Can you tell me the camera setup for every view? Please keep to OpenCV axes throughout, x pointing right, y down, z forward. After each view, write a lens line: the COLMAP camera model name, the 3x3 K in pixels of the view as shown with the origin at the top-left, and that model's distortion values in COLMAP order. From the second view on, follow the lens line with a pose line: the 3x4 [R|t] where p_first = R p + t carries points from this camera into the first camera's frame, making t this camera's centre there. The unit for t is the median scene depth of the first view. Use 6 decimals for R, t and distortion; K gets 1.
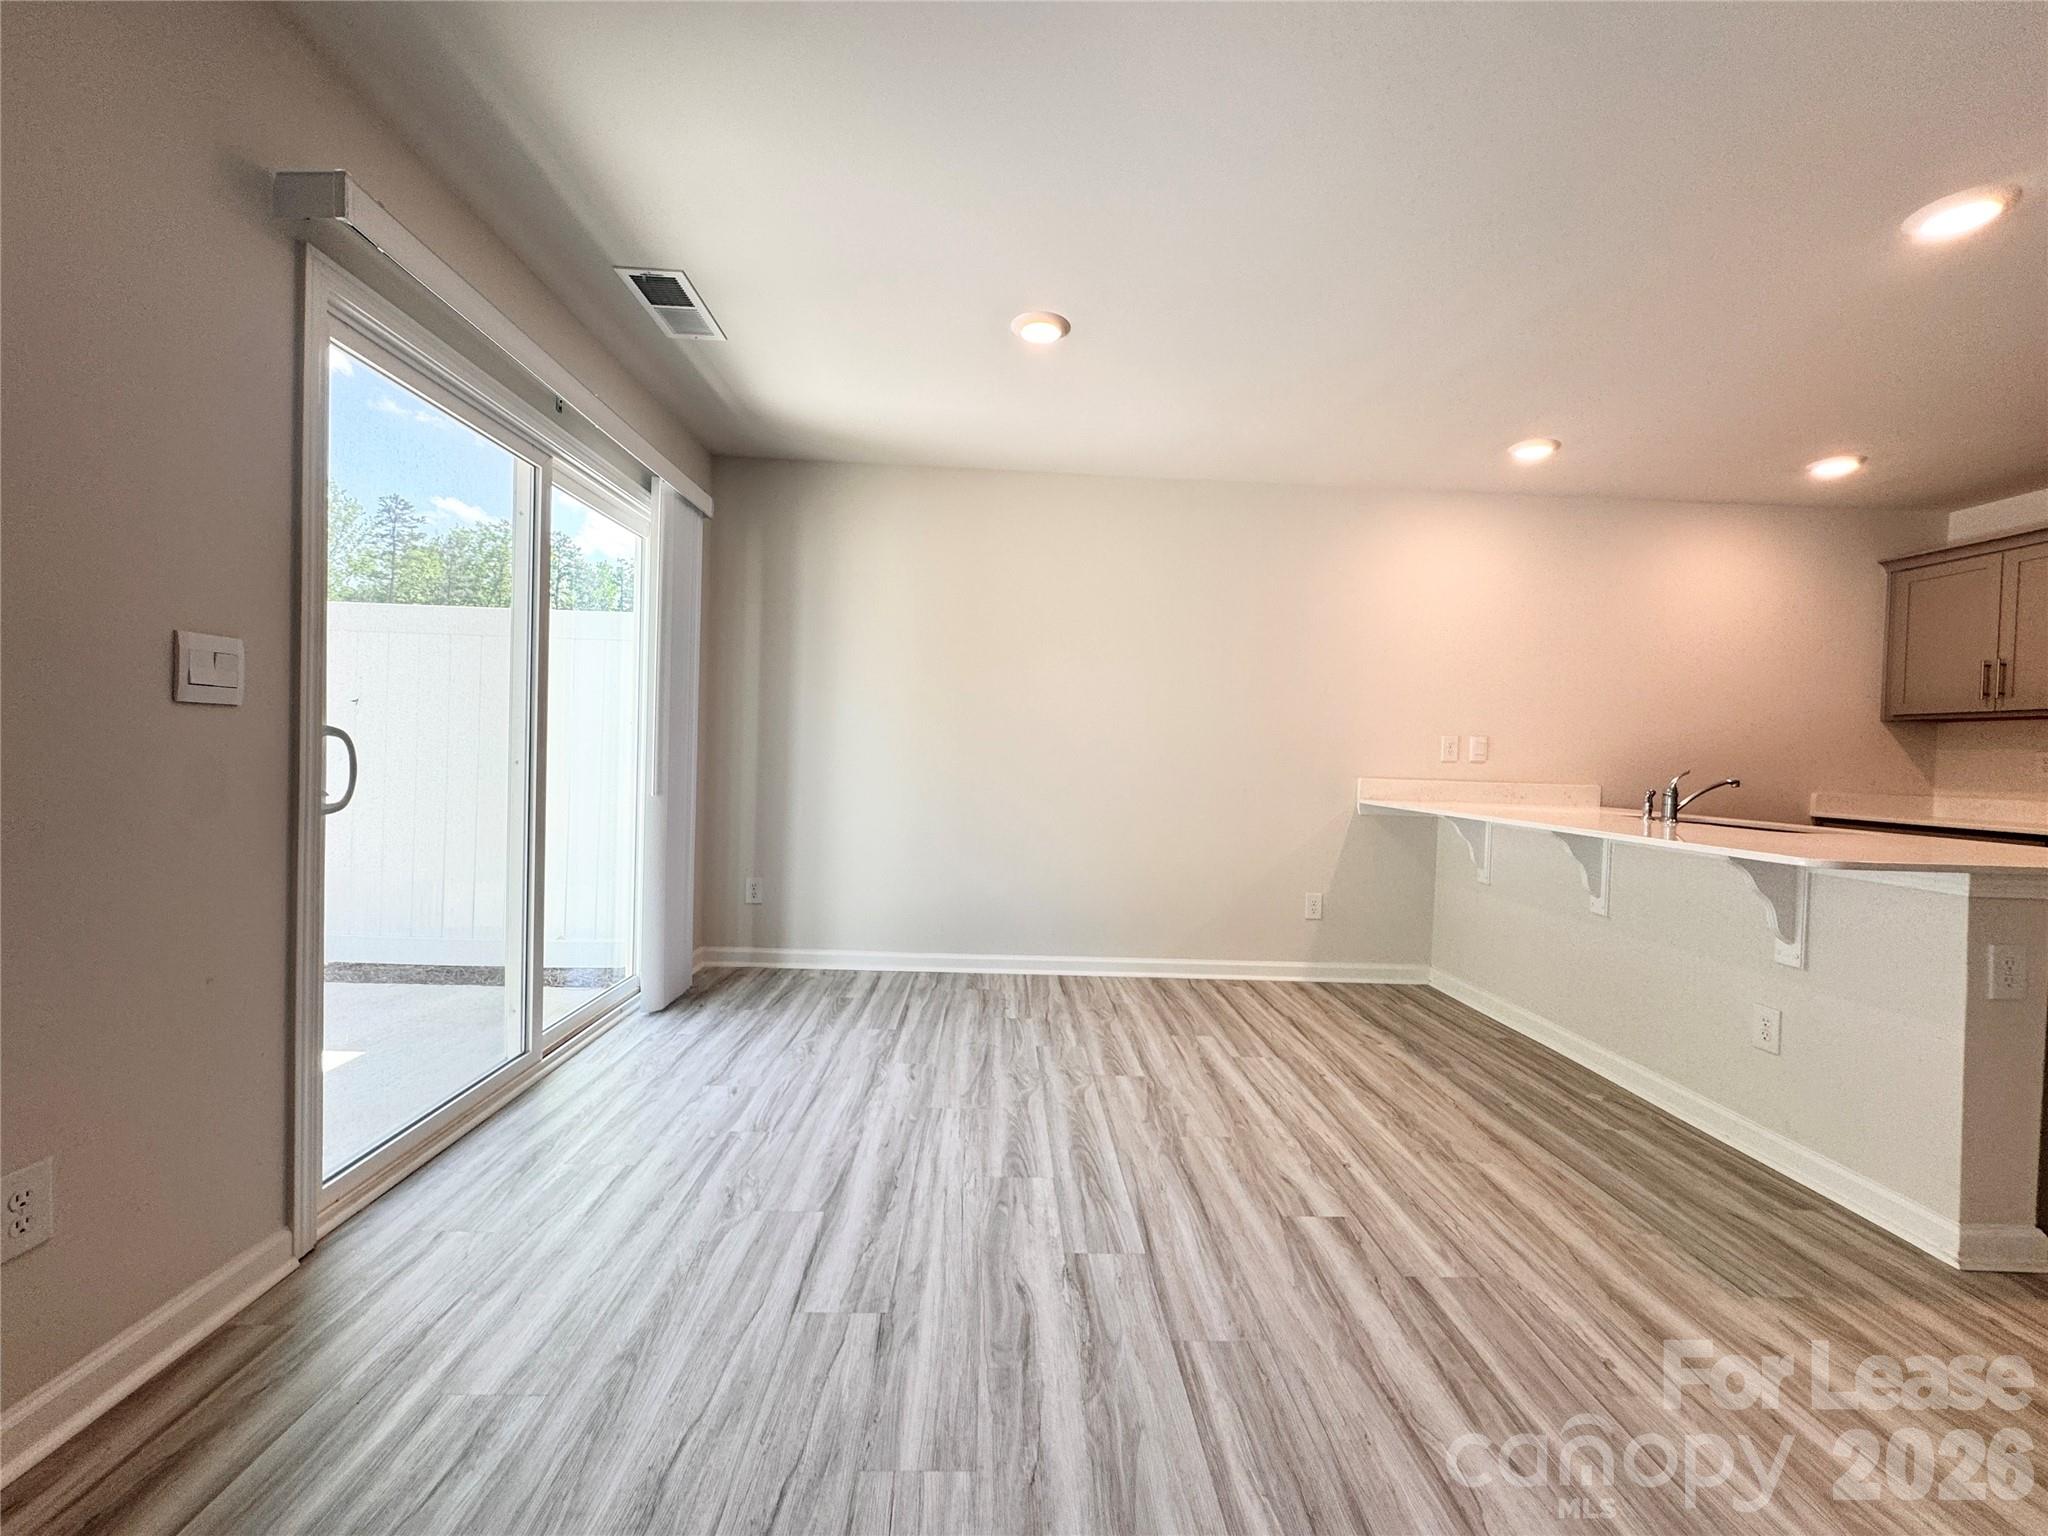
lens RADIAL K [[817.3, 0, 1023.0], [0, 817.3, 766.6], [0, 0, 1]] dist [-0.005188, 0.000870]
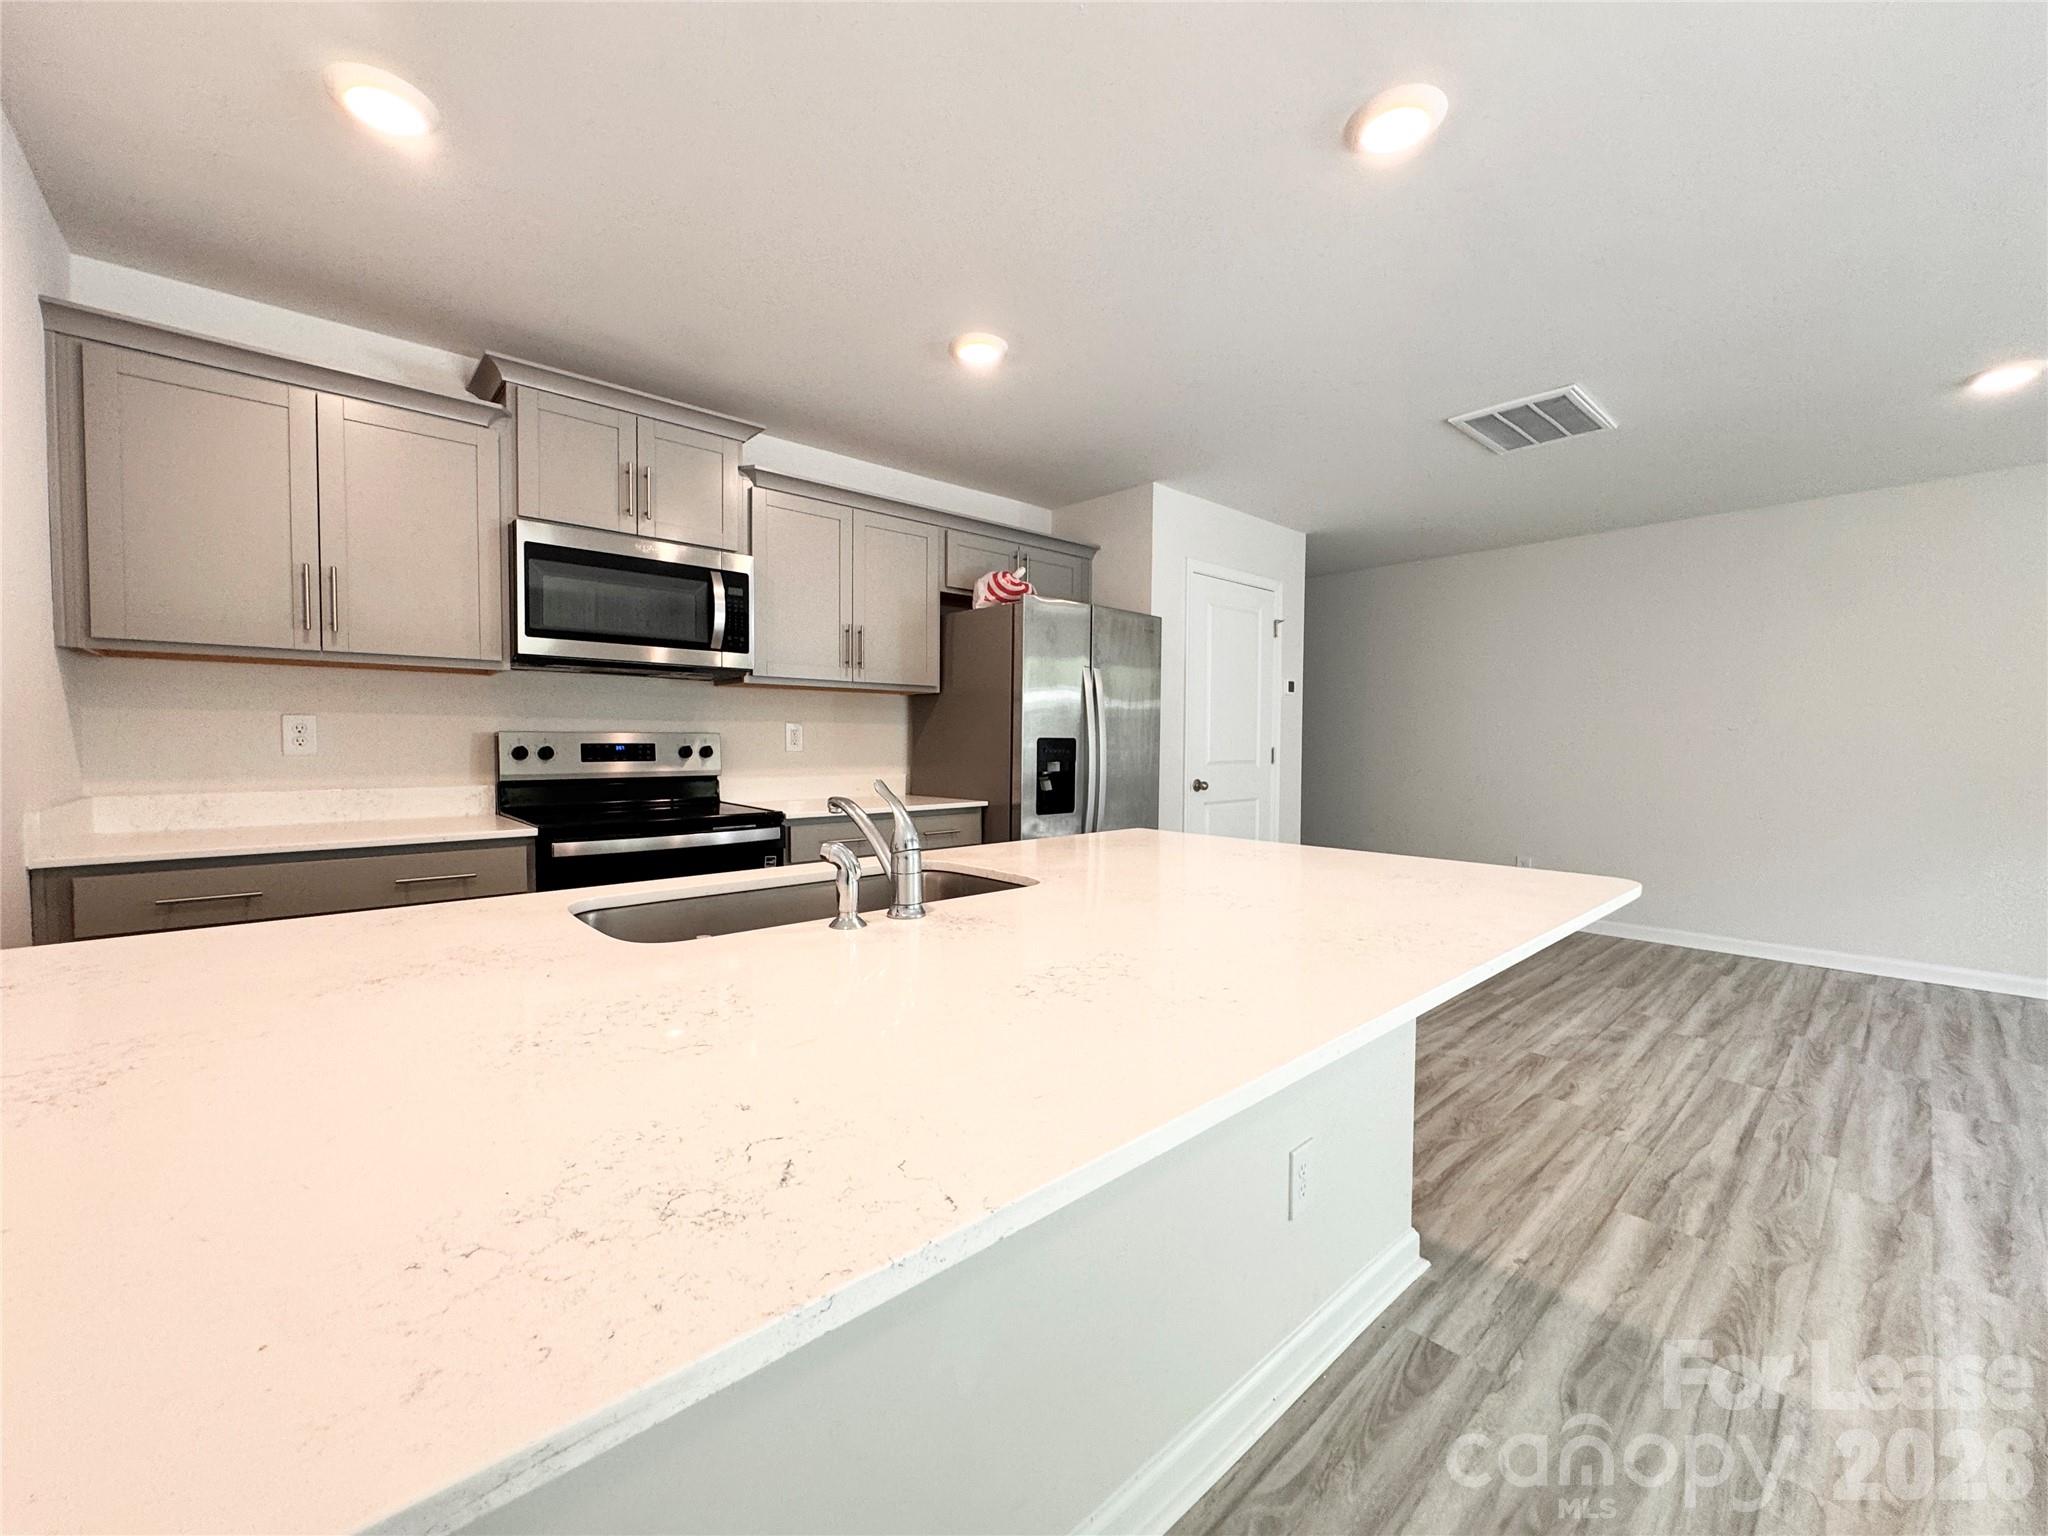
lens RADIAL K [[817.3, 0, 1023.0], [0, 817.3, 766.6], [0, 0, 1]] dist [-0.005188, 0.000870]
pose [[-0.643291, -0.057218, 0.763481, 0.469961], [-0.008590, 0.997680, 0.067532, -0.034962], [-0.765574, 0.036884, -0.642290, 1.262783]]
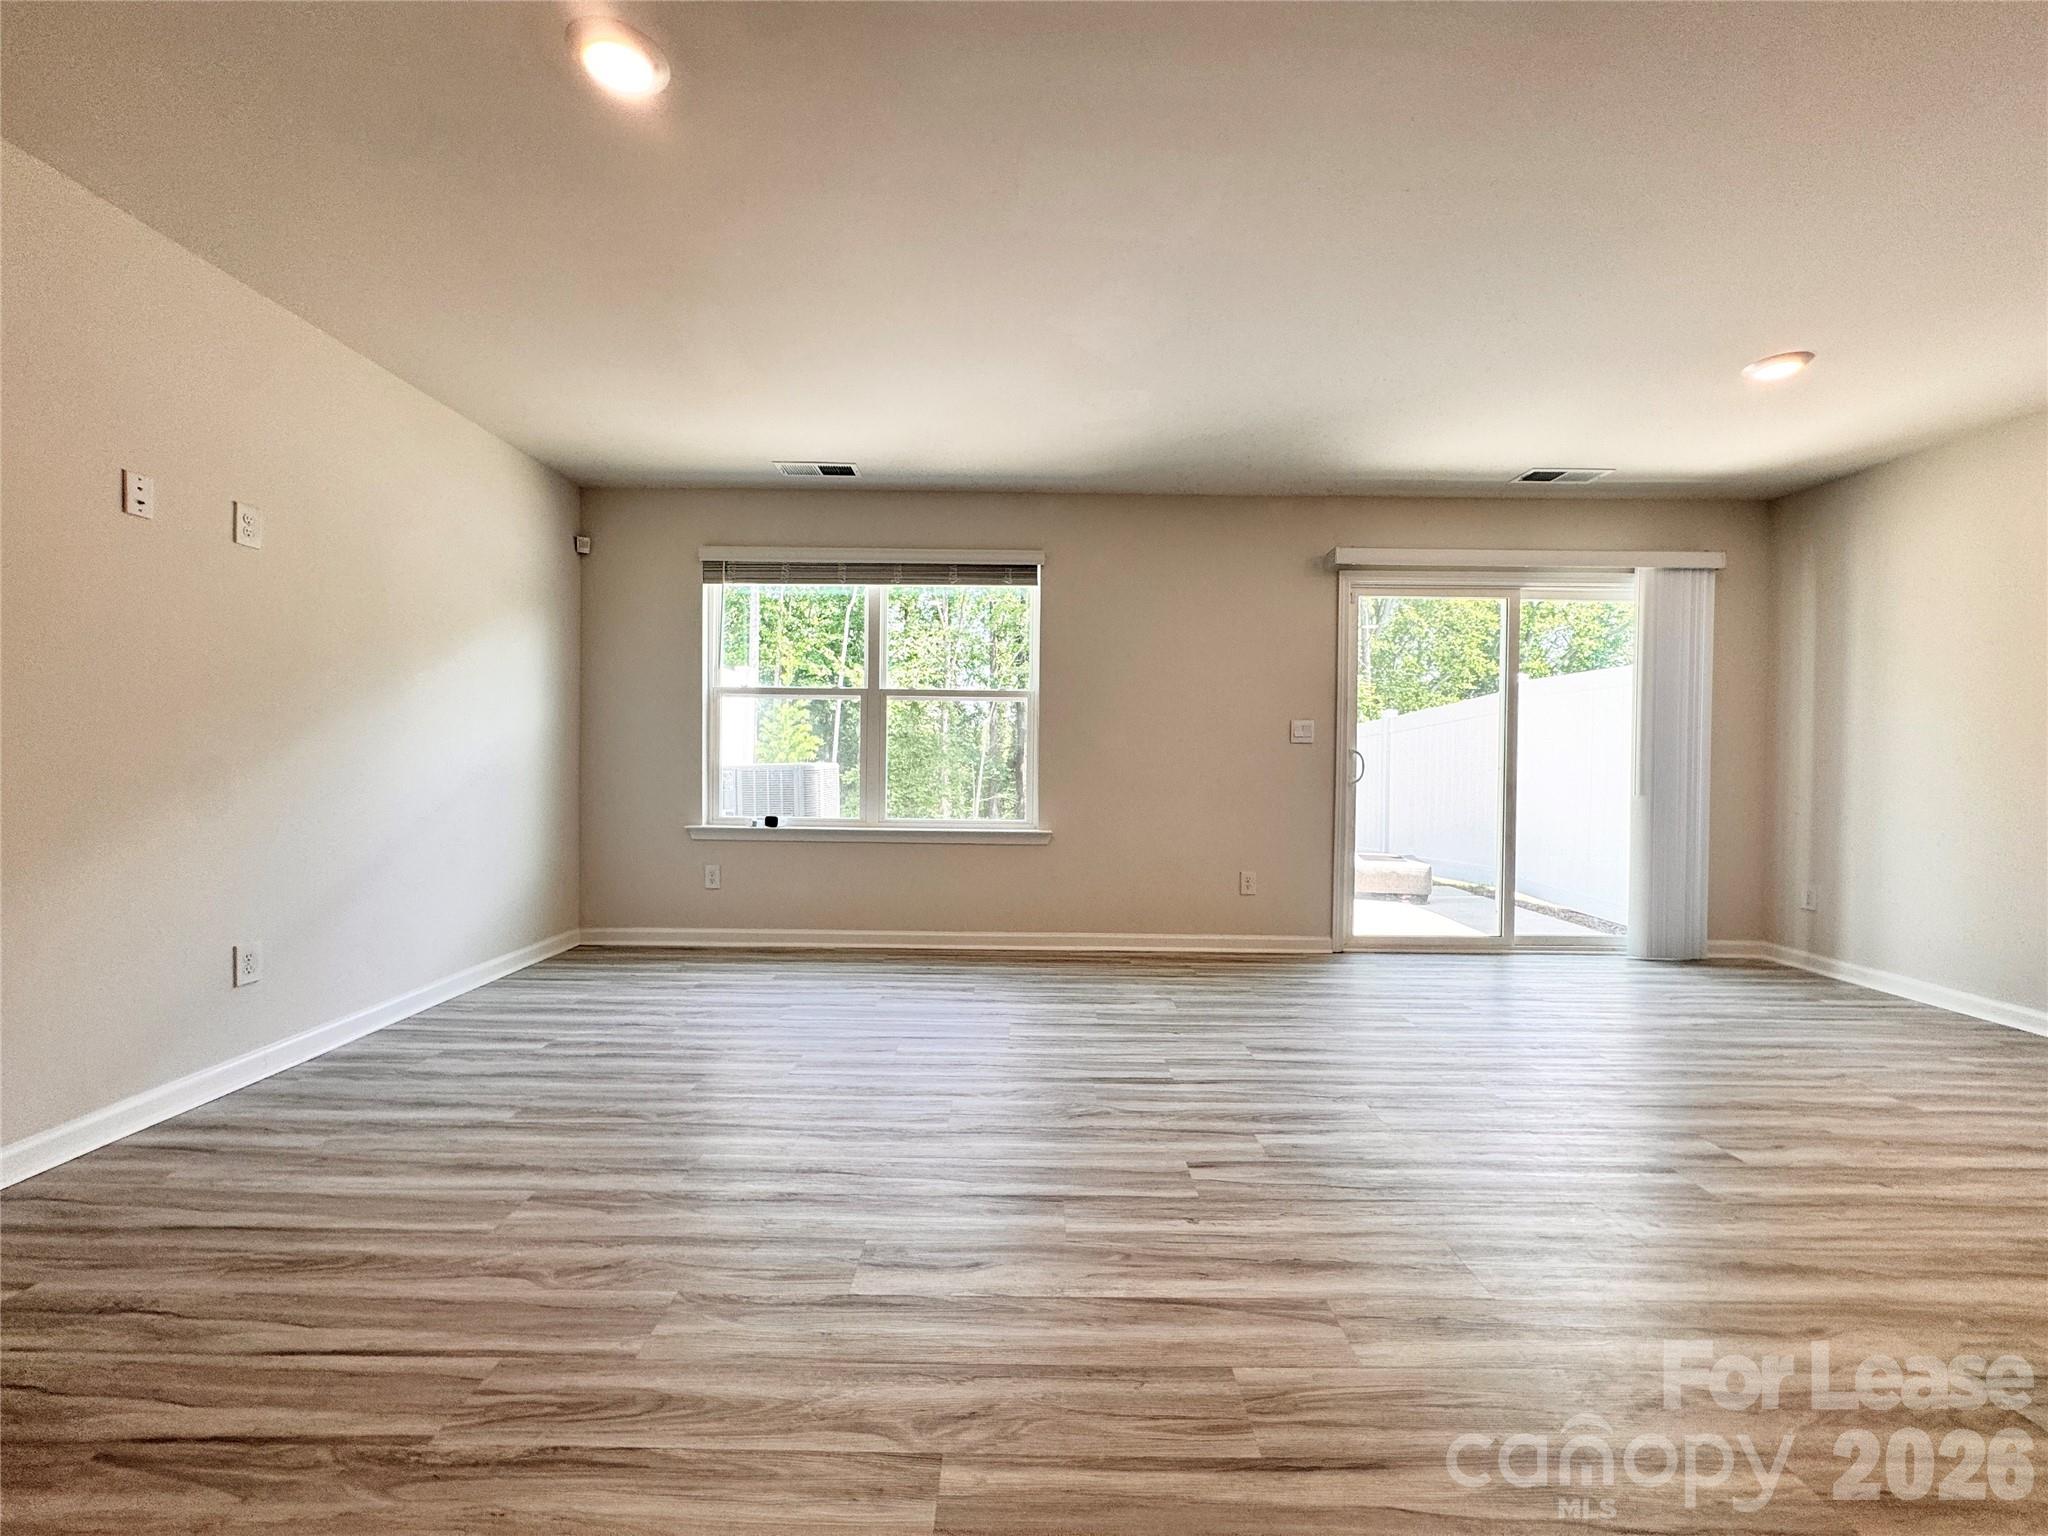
lens RADIAL K [[815.9, 0, 1026.1], [0, 815.9, 766.0], [0, 0, 1]] dist [-0.002842, 0.000018]
pose [[-0.034214, -0.021293, -0.999188, 1.037713], [-0.032715, 0.999261, -0.020174, 0.051609], [0.998879, 0.031998, -0.034885, 0.038643]]
